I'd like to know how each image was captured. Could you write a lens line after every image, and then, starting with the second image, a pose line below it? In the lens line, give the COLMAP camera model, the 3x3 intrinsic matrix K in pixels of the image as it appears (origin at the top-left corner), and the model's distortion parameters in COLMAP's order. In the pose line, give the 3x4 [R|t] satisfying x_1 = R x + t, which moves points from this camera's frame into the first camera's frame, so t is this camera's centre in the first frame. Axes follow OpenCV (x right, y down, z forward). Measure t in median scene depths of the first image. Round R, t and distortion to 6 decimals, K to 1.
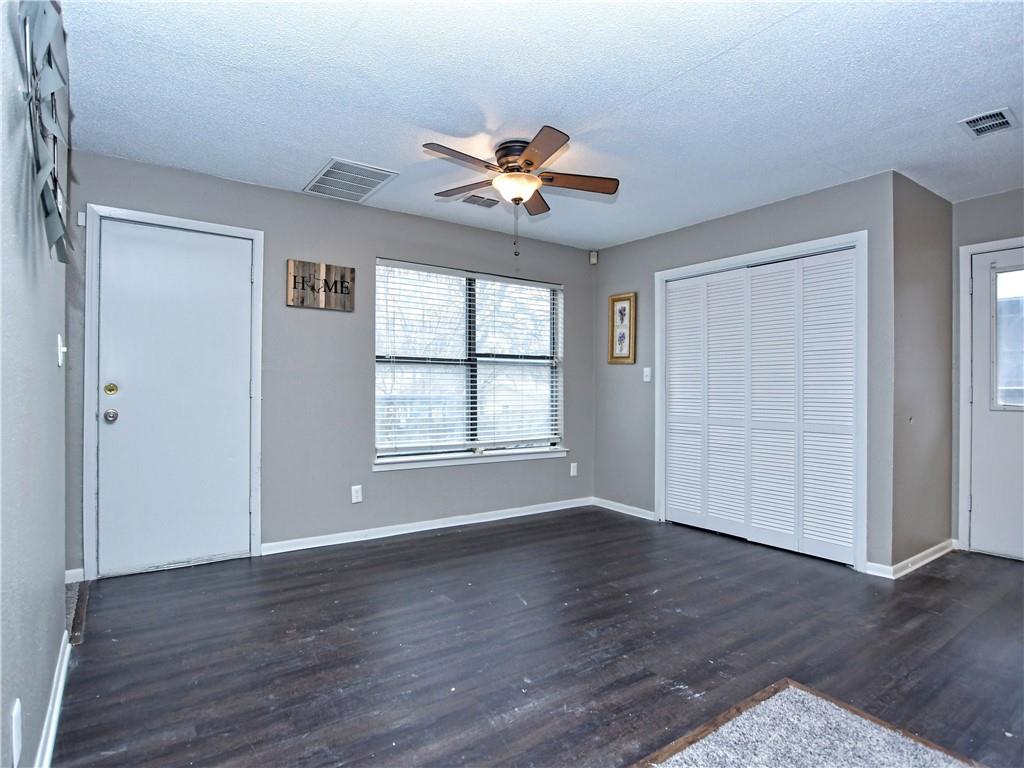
lens RADIAL K [[557.8, 0, 512.0], [0, 557.8, 384.0], [0, 0, 1]] dist [-0.031234, 0.000918]
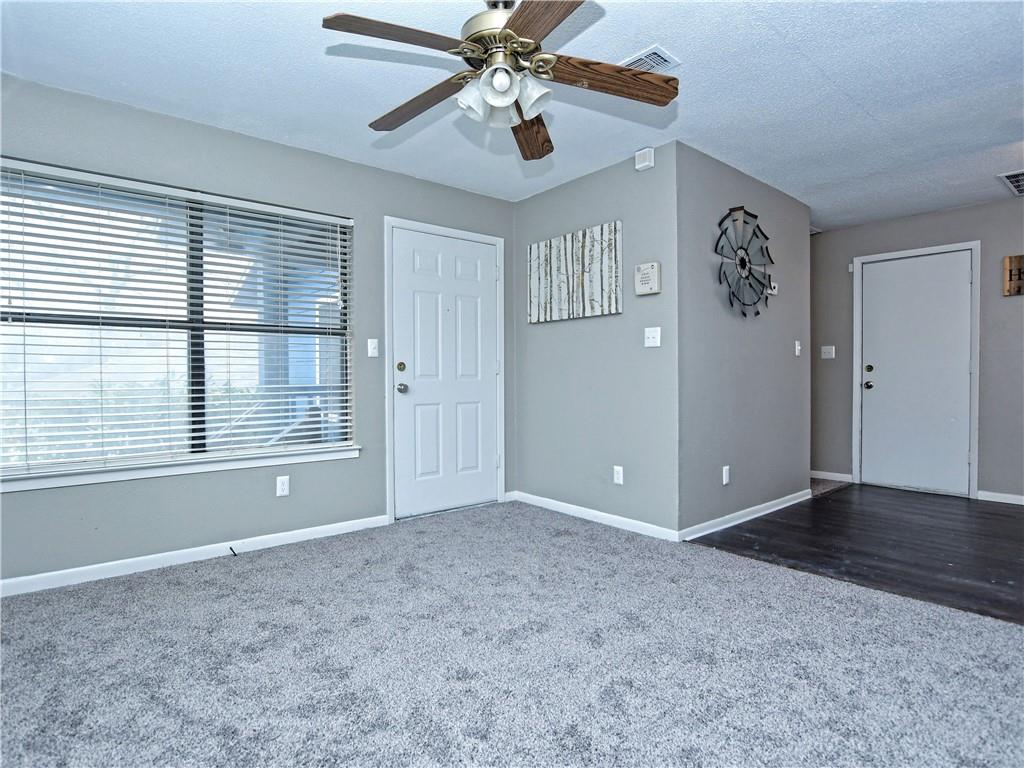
lens RADIAL K [[552.5, 0, 508.6], [0, 552.5, 380.3], [0, 0, 1]] dist [-0.002108, -0.000378]
pose [[0.079411, 0.001304, -0.996841, 0.553491], [0.008582, 0.999961, 0.001992, 0.022040], [0.996805, -0.008713, 0.079396, -0.124568]]
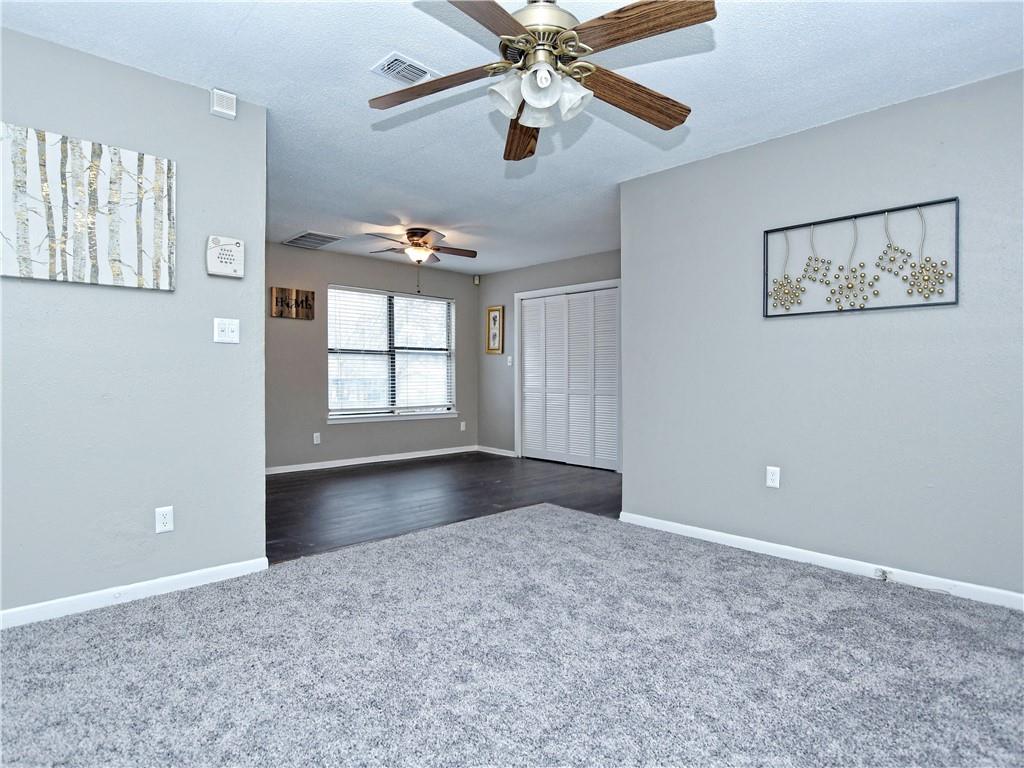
lens RADIAL K [[557.8, 0, 512.0], [0, 557.8, 384.0], [0, 0, 1]] dist [-0.031234, 0.000918]
pose [[0.988733, -0.005721, 0.149583, 0.022412], [0.002313, 0.999734, 0.022948, 0.011181], [-0.149675, -0.022344, 0.988483, -0.519459]]
